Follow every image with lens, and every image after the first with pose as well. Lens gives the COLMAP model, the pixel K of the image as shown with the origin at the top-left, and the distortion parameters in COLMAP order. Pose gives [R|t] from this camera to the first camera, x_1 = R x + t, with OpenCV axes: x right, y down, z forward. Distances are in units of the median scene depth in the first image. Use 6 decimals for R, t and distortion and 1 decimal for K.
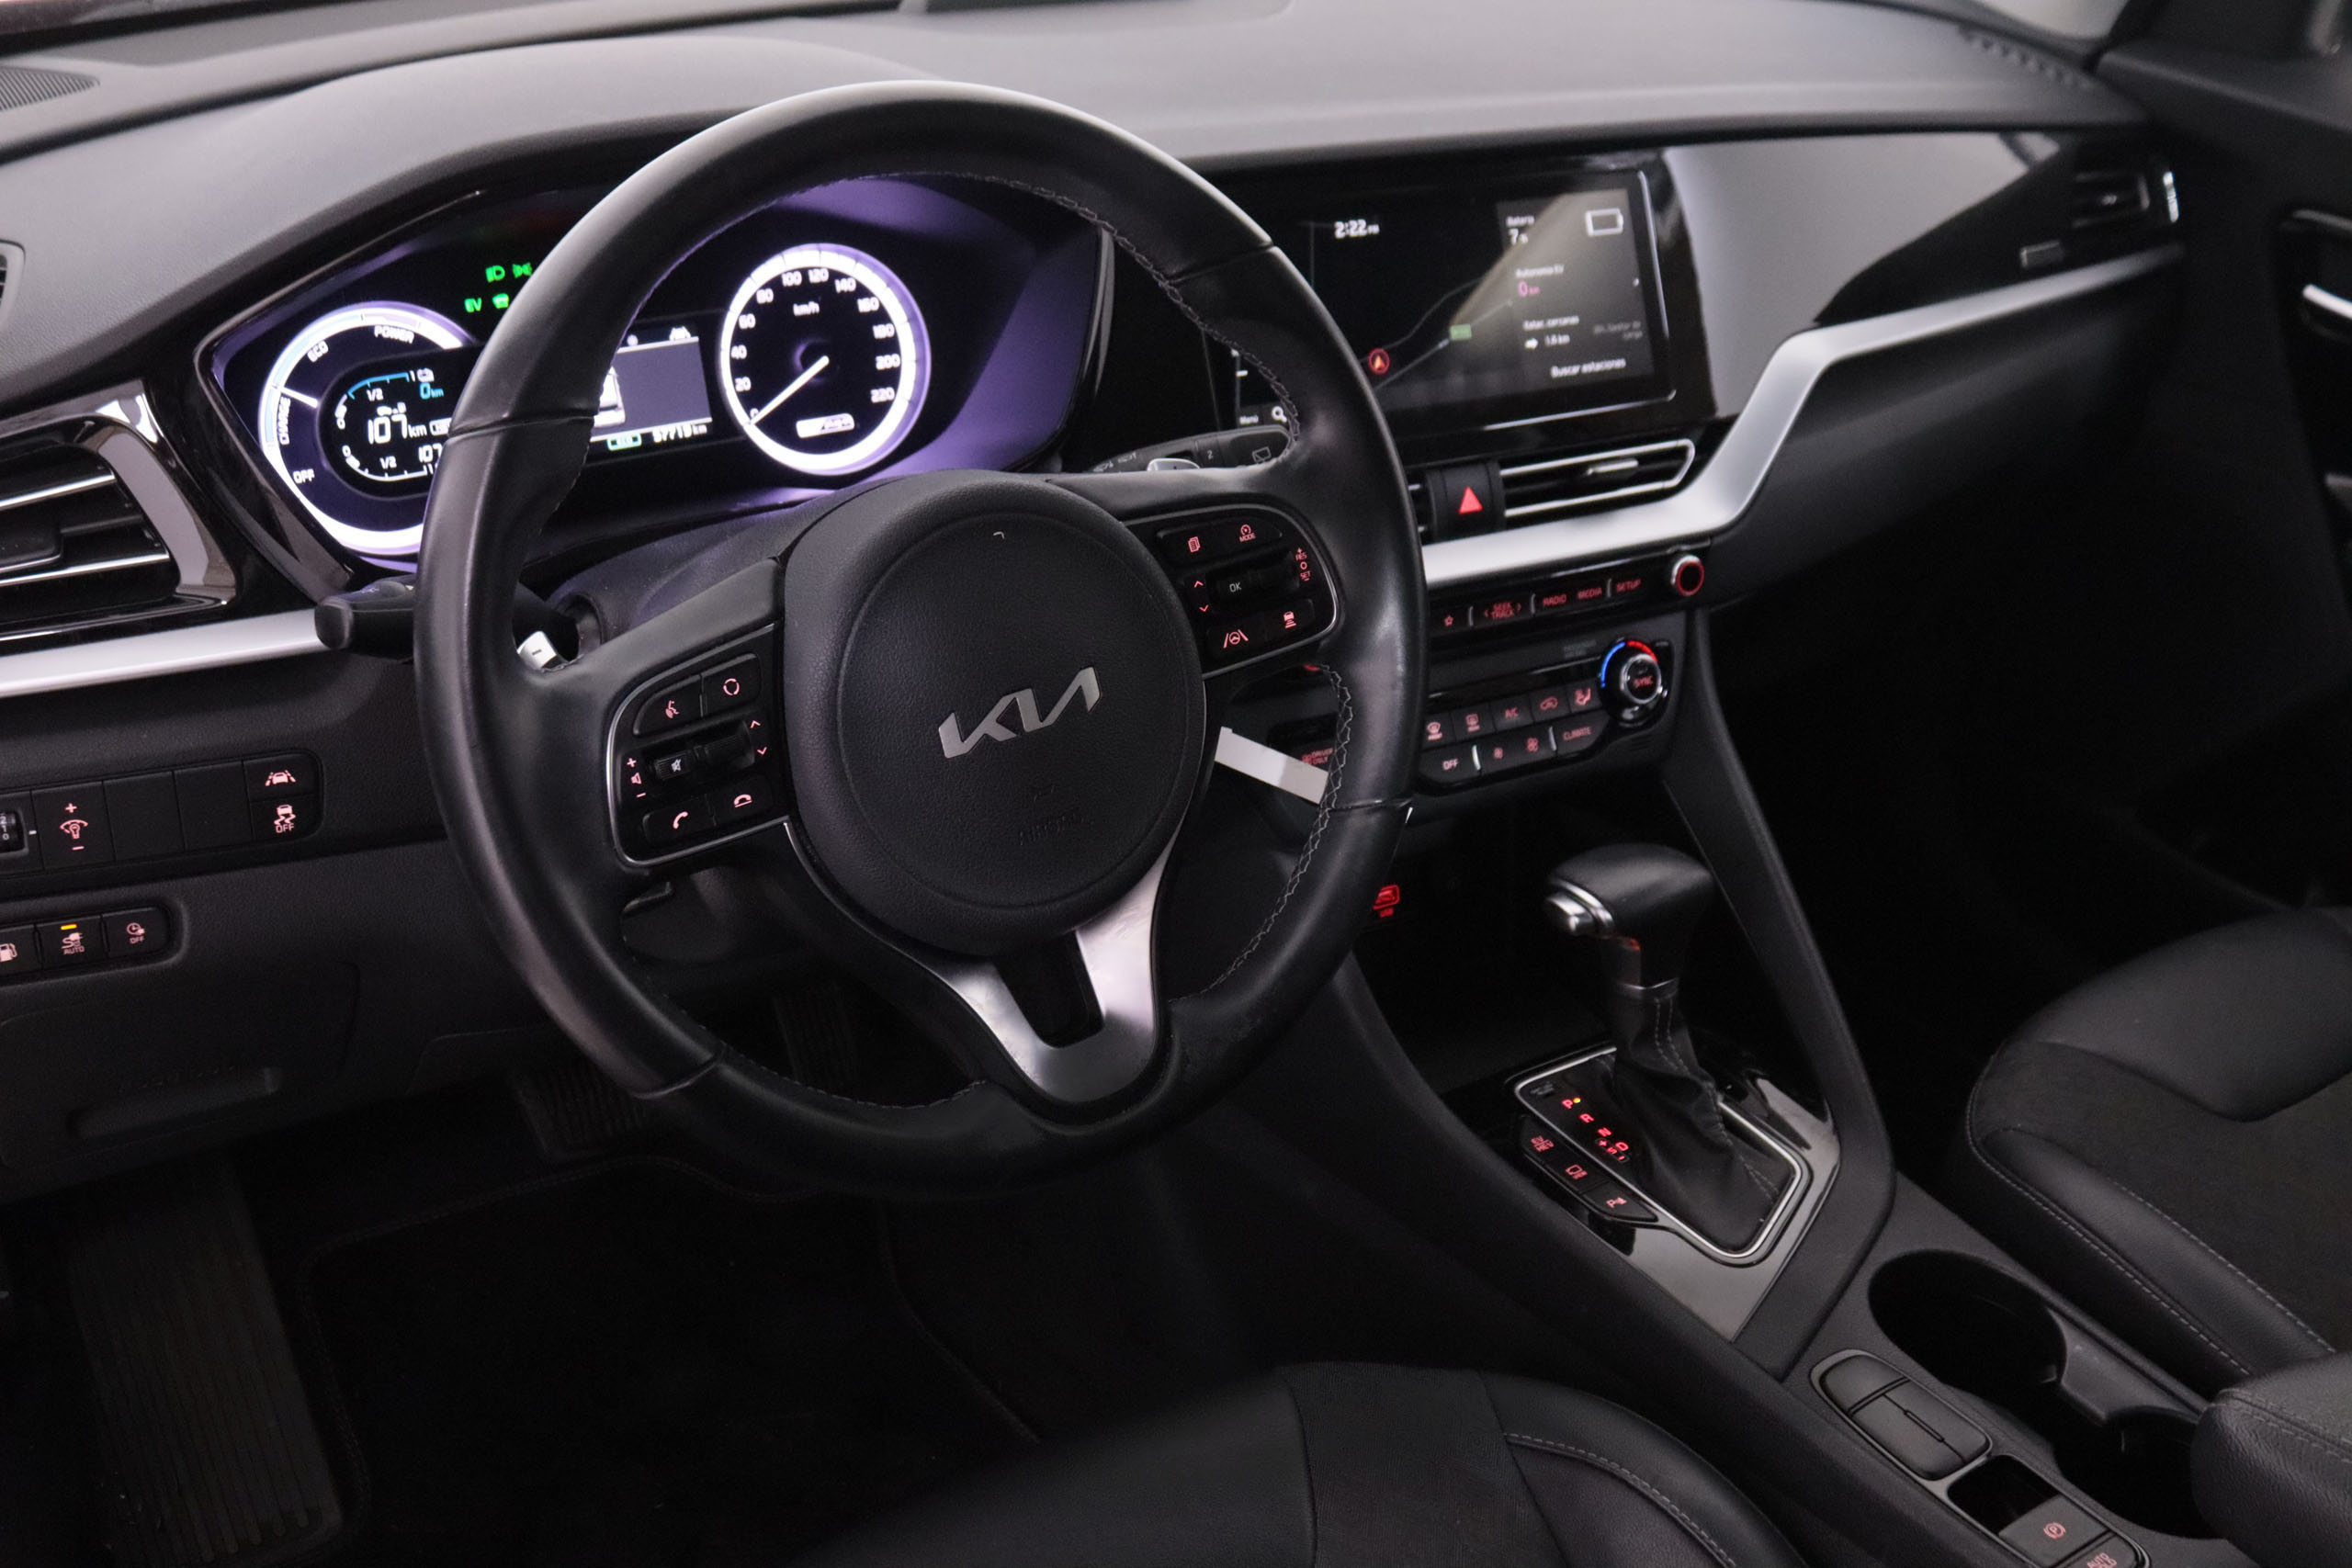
lens RADIAL K [[2352.9, 0, 1188.3], [0, 2352.9, 781.8], [0, 0, 1]] dist [-0.064939, 0.000000]
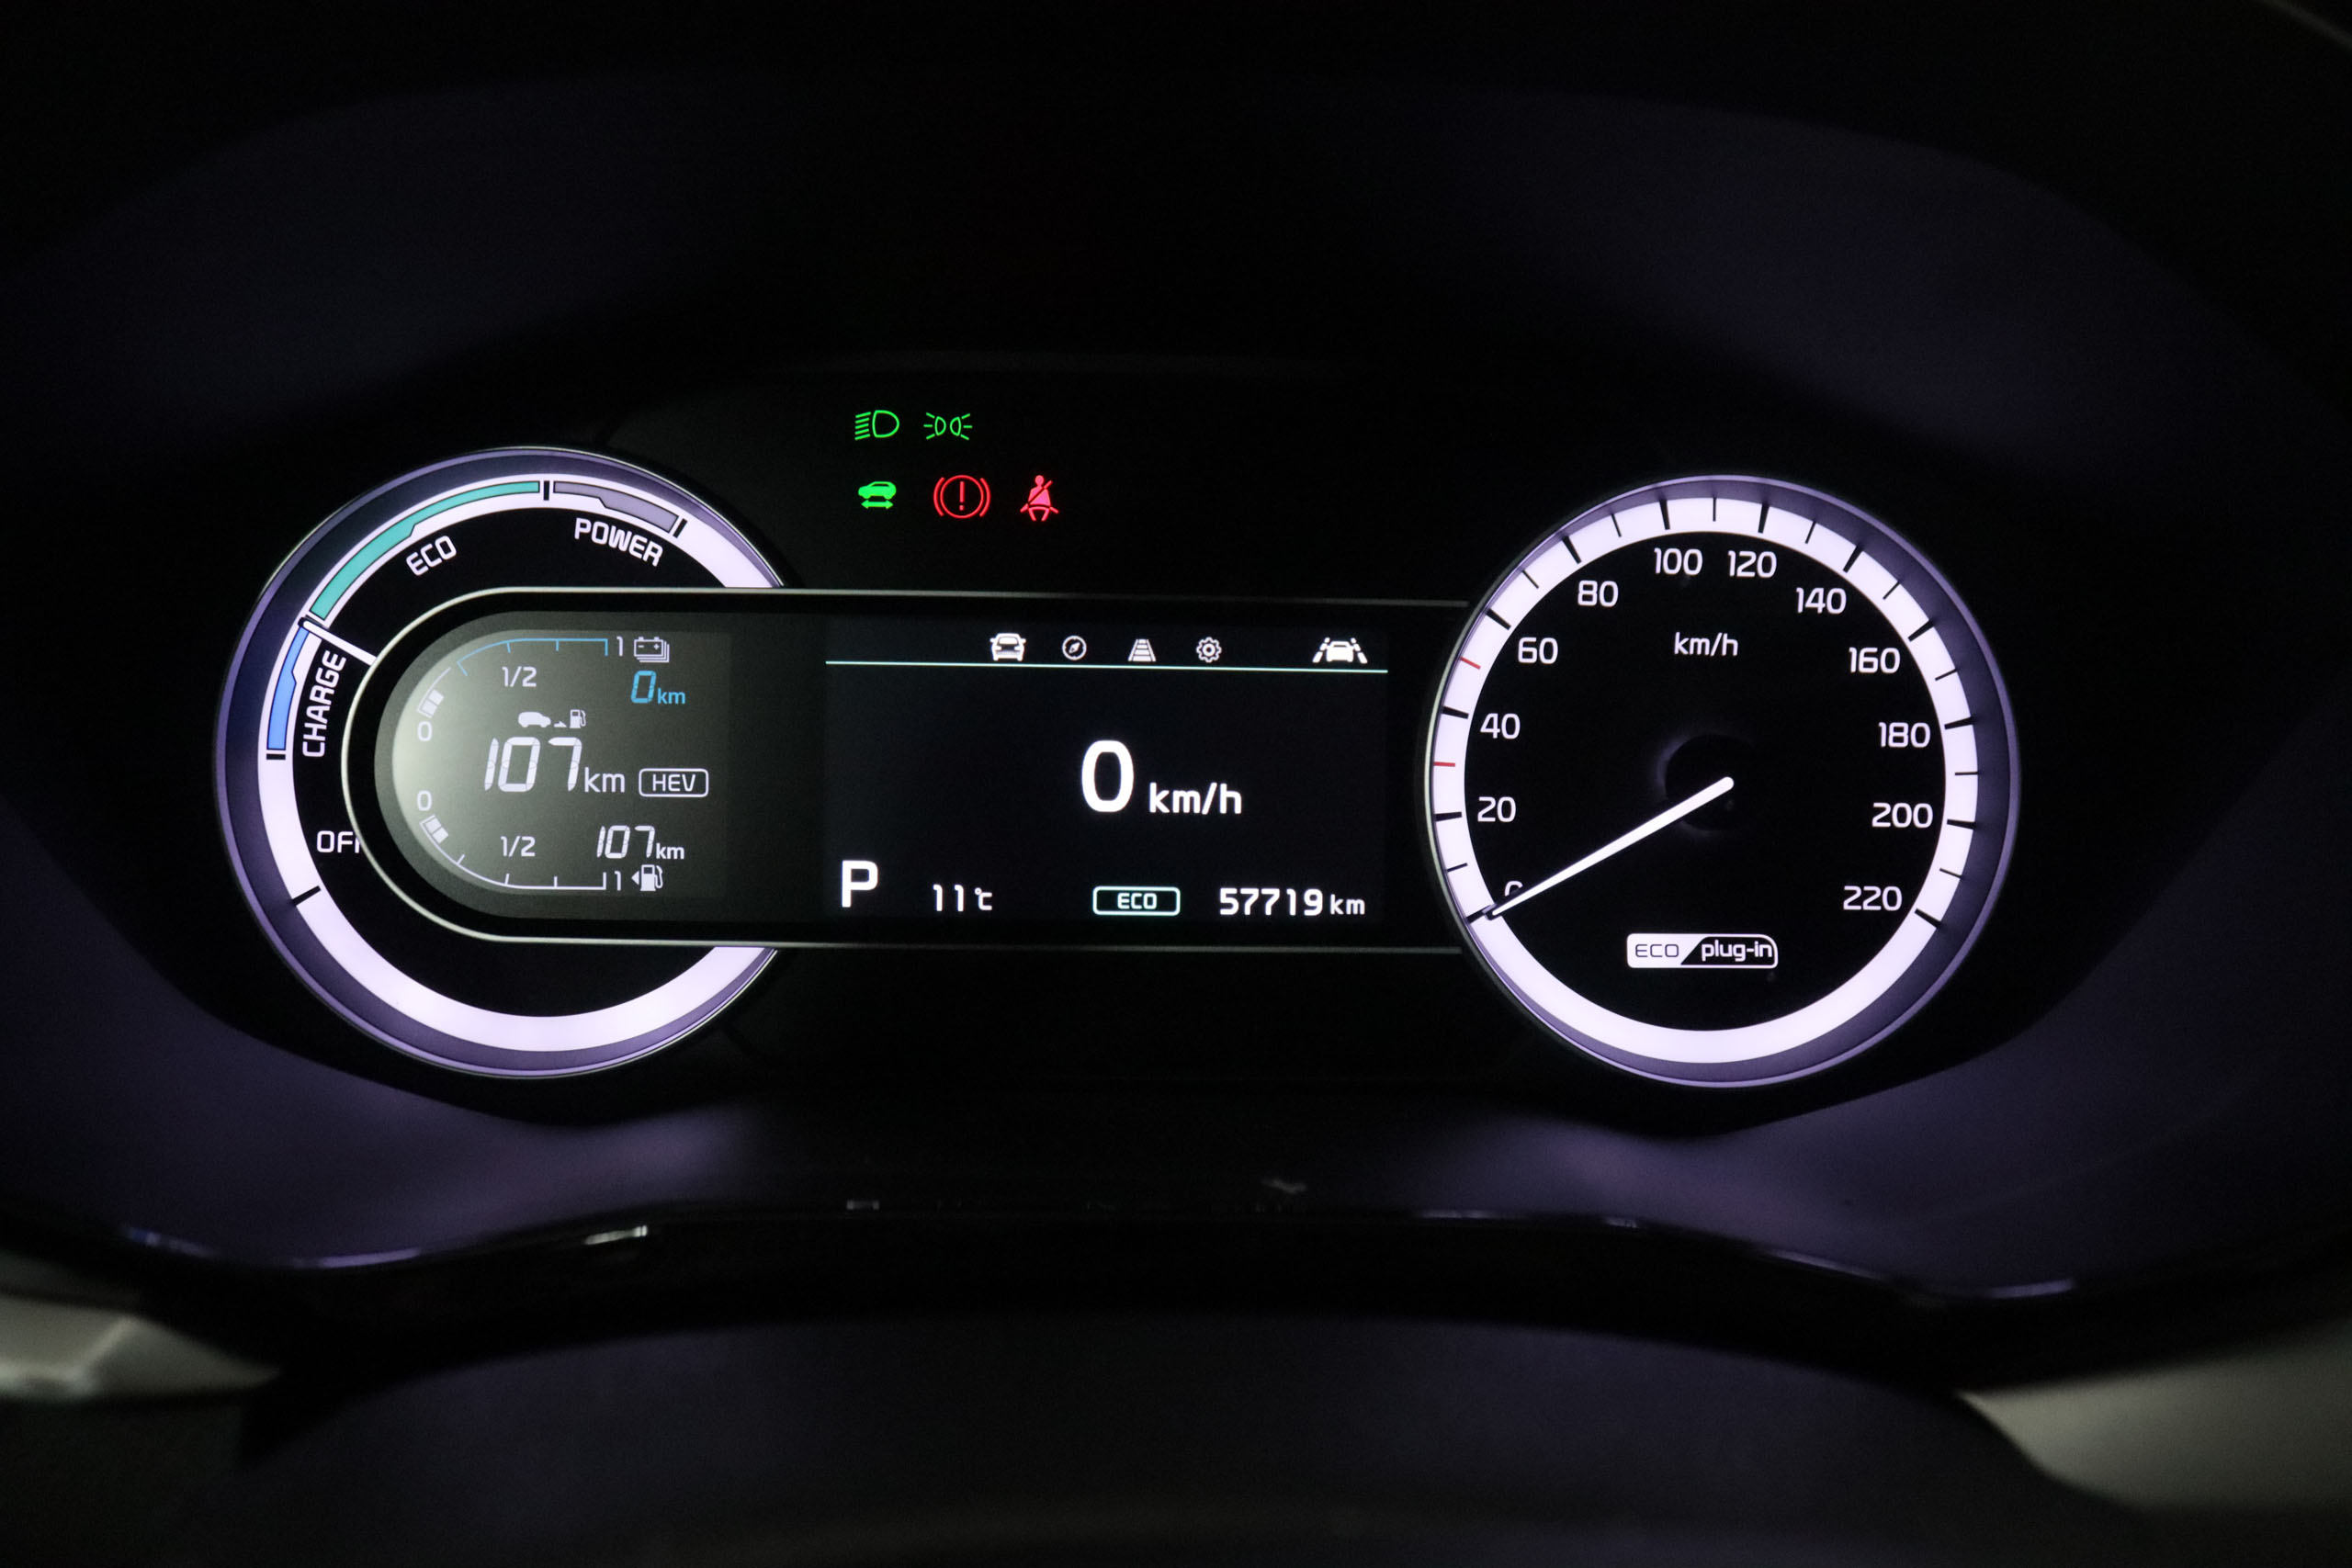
lens RADIAL K [[1943.1, 0, 1163.1], [0, 1943.1, 783.6], [0, 0, 1]] dist [-0.136891, 0.013151]
pose [[0.852892, 0.158540, -0.497434, -0.075009], [-0.240292, 0.965068, -0.104420, -0.119288], [0.463503, 0.208588, 0.861195, 0.654850]]
